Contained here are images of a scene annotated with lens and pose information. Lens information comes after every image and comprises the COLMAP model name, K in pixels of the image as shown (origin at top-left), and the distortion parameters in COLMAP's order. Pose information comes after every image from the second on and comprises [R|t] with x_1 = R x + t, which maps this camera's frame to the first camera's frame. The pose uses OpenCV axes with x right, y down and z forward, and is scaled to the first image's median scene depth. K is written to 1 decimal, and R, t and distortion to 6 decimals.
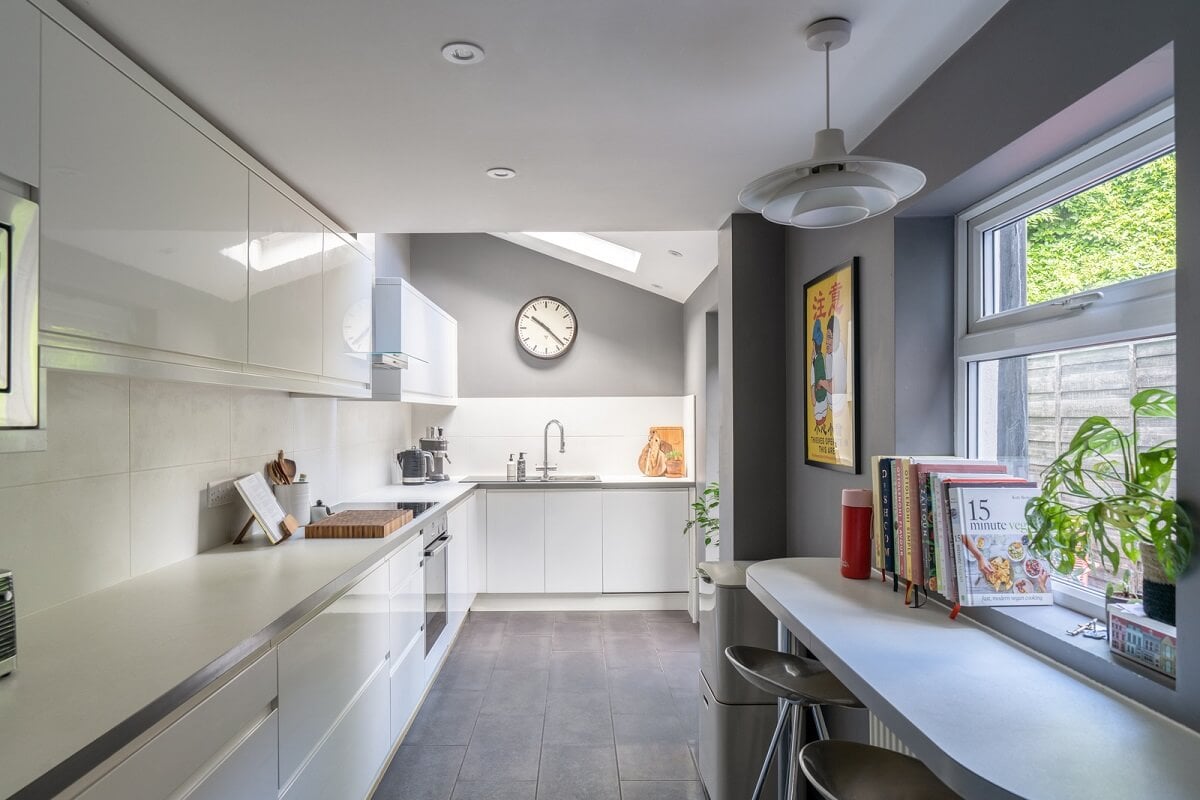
lens RADIAL K [[1267.2, 0, 600.0], [0, 1267.2, 400.0], [0, 0, 1]] dist [0.004444, 0.002291]
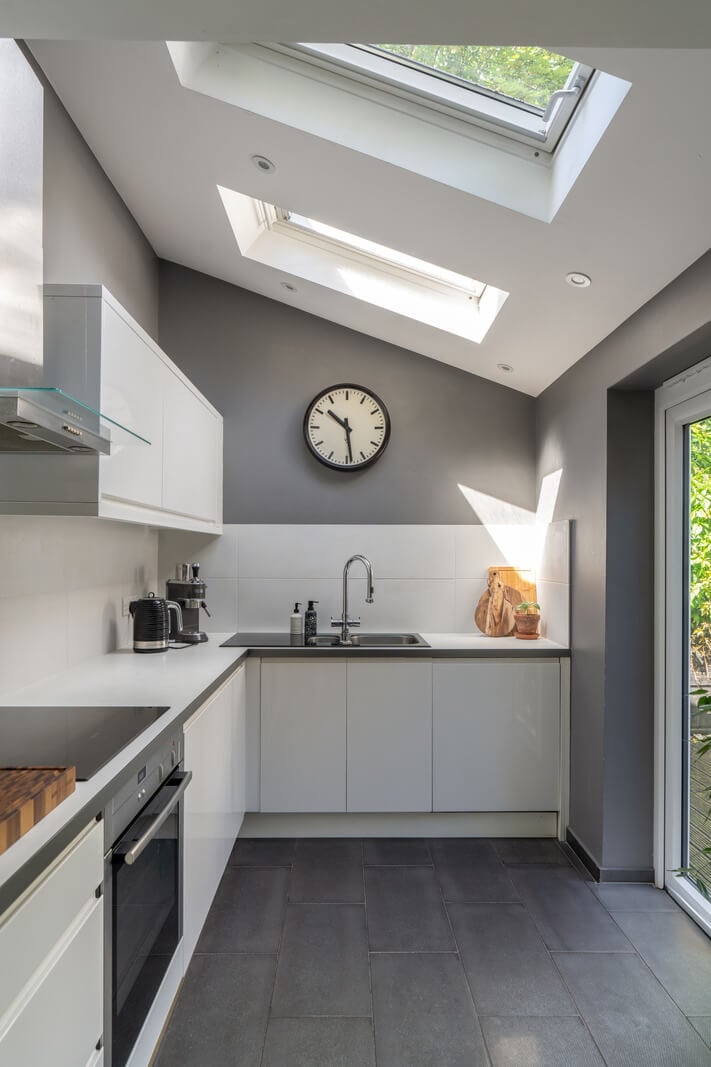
lens RADIAL K [[1126.7, 0, 355.5], [0, 1126.7, 533.5], [0, 0, 1]] dist [0.004444, 0.002291]
pose [[0.999916, 0.008831, -0.009492, -0.032249], [-0.008888, 0.999943, -0.005909, 0.007174], [0.009439, 0.005992, 0.999937, 0.376547]]
